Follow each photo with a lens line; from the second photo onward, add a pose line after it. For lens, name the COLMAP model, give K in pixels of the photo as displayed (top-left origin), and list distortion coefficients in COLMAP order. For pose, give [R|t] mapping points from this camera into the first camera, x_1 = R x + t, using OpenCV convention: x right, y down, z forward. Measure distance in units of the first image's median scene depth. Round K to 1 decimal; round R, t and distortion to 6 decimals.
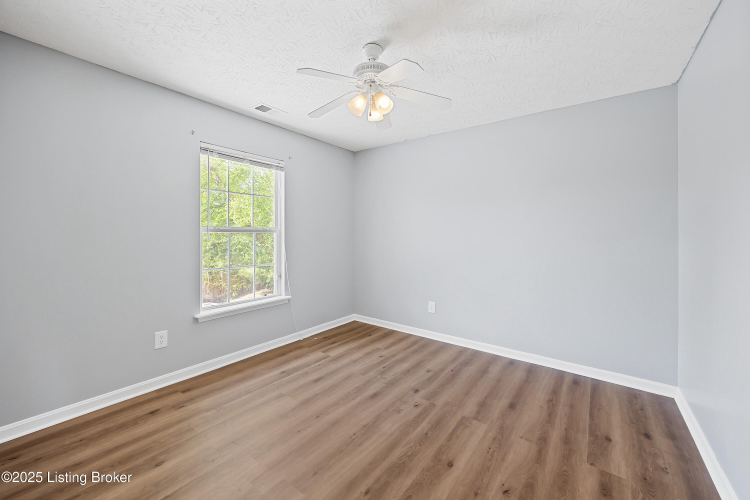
lens RADIAL K [[292.8, 0, 374.7], [0, 292.8, 244.5], [0, 0, 1]] dist [0.001015, -0.000713]
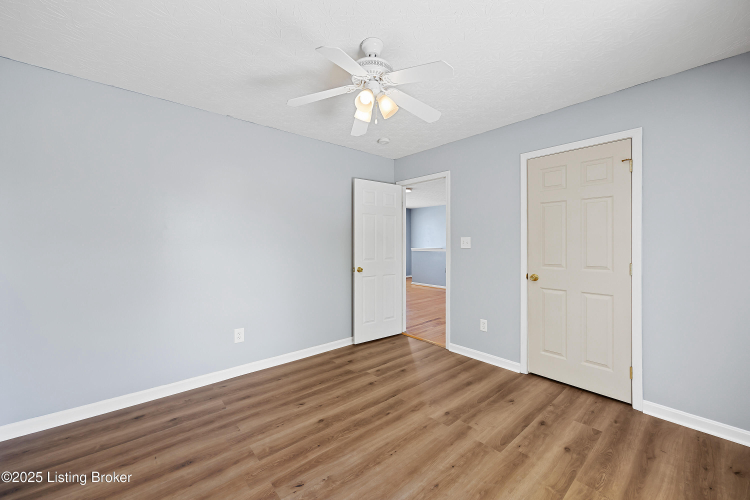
lens RADIAL K [[292.8, 0, 374.2], [0, 292.8, 246.2], [0, 0, 1]] dist [0.001015, -0.000713]
pose [[-0.977860, -0.010795, 0.208981, -0.207859], [-0.002717, 0.999239, 0.038902, -0.063408], [-0.209242, 0.037473, -0.977146, 1.934852]]
